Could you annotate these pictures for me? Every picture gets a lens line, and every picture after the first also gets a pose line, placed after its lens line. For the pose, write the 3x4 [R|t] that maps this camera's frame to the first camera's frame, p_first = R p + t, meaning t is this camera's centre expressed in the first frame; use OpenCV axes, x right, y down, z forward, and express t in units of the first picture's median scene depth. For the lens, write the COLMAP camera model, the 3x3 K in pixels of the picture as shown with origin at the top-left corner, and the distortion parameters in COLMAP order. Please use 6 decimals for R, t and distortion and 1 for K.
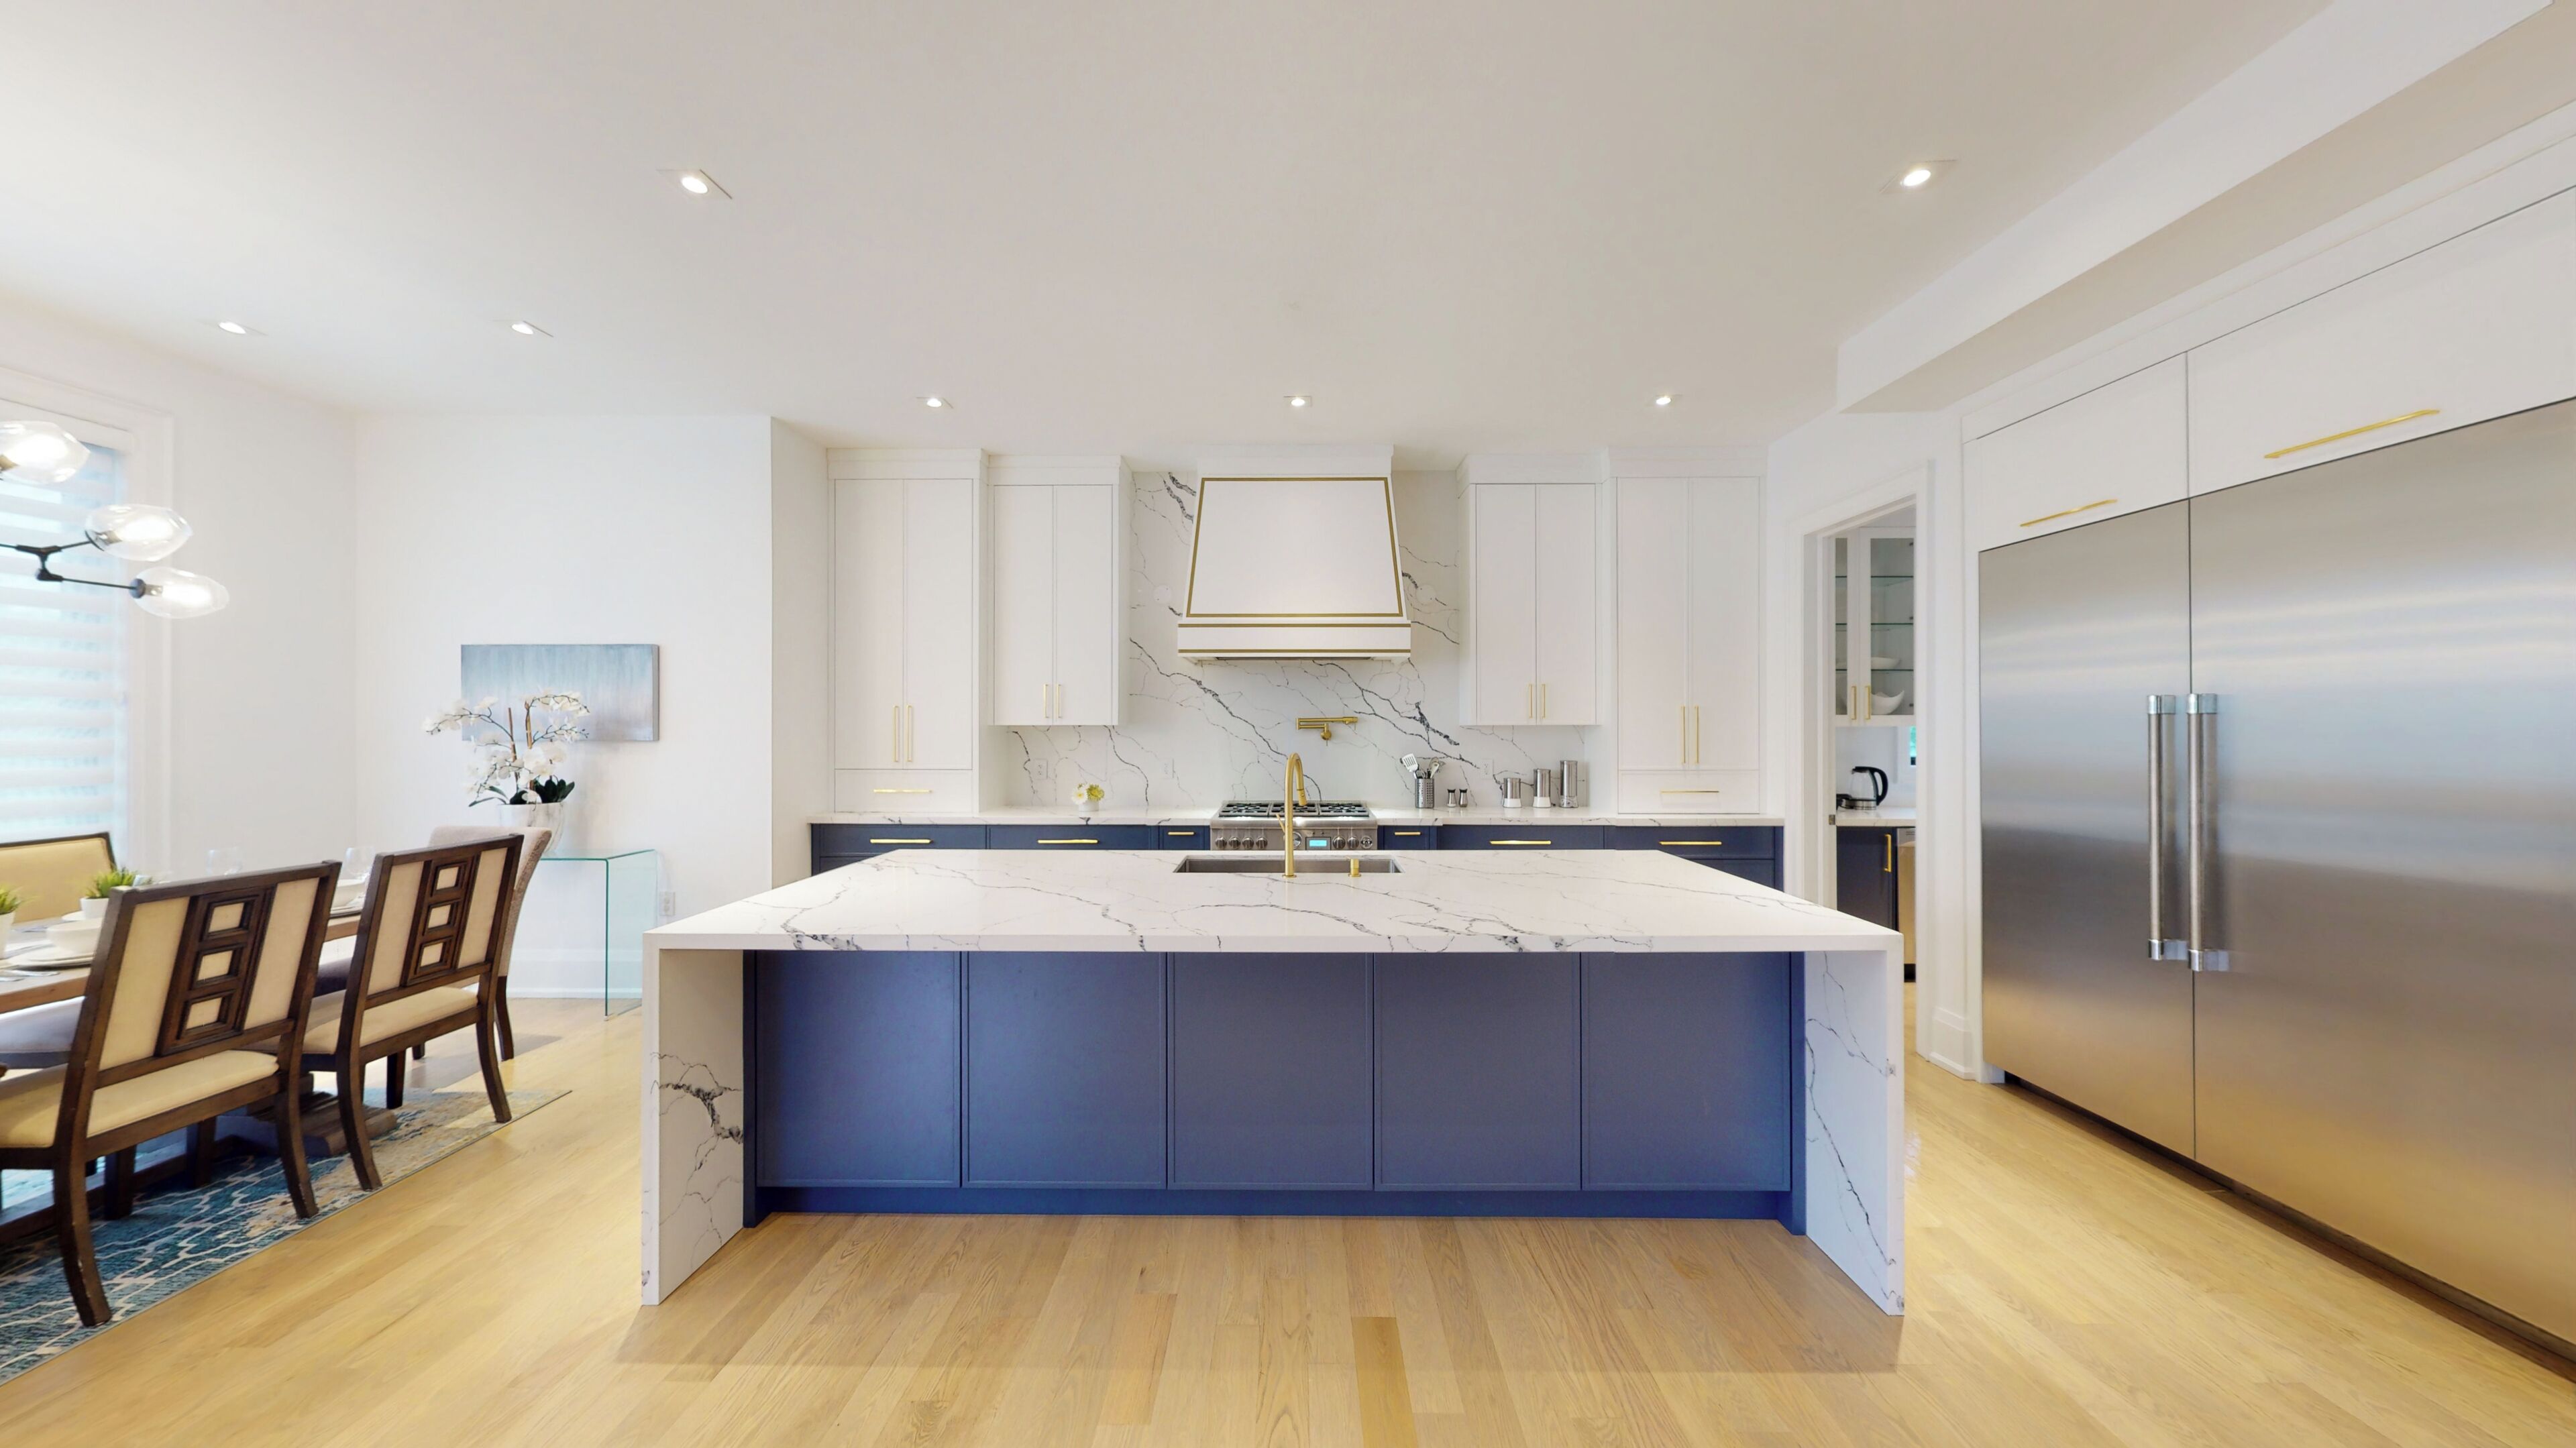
lens RADIAL K [[812.6, 0, 1294.7], [0, 812.6, 721.5], [0, 0, 1]] dist [0.001466, 0.000025]
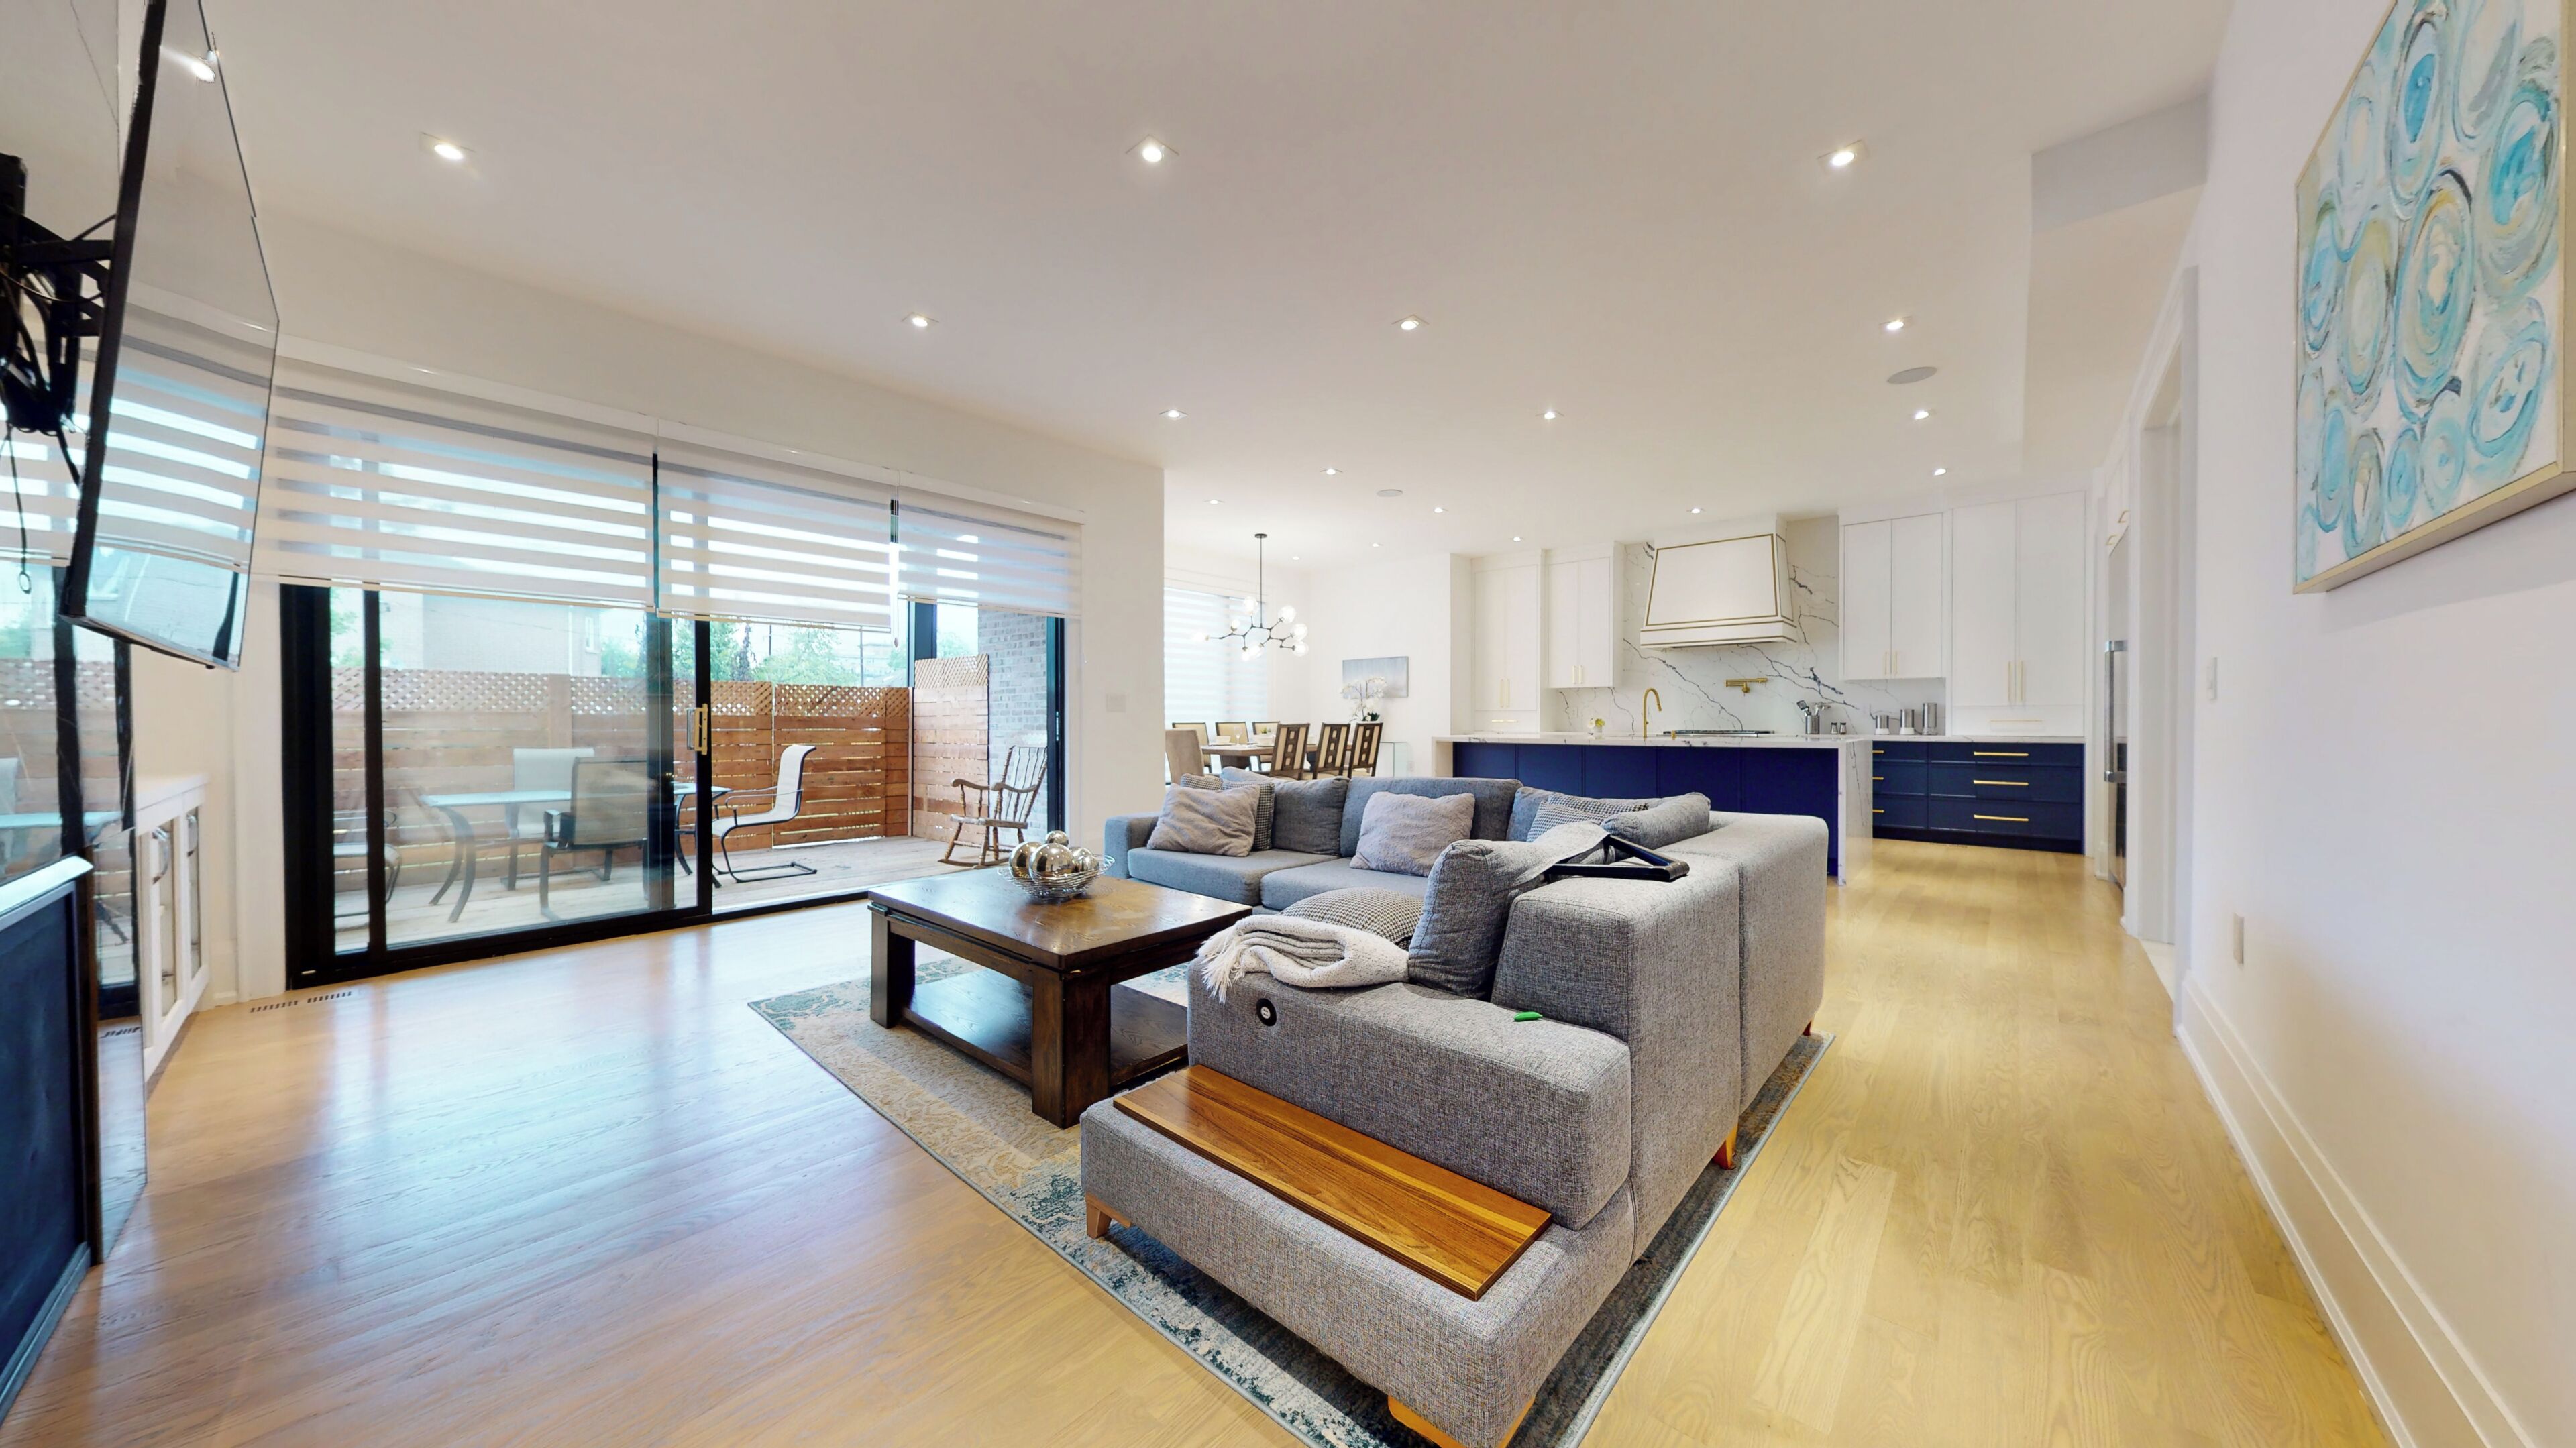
lens RADIAL K [[812.6, 0, 1293.7], [0, 812.6, 726.8], [0, 0, 1]] dist [0.001466, 0.000025]
pose [[0.748232, 0.005848, -0.663411, 0.473275], [0.004095, 0.999901, 0.013432, 0.069267], [0.663424, -0.012767, 0.748135, -0.877104]]
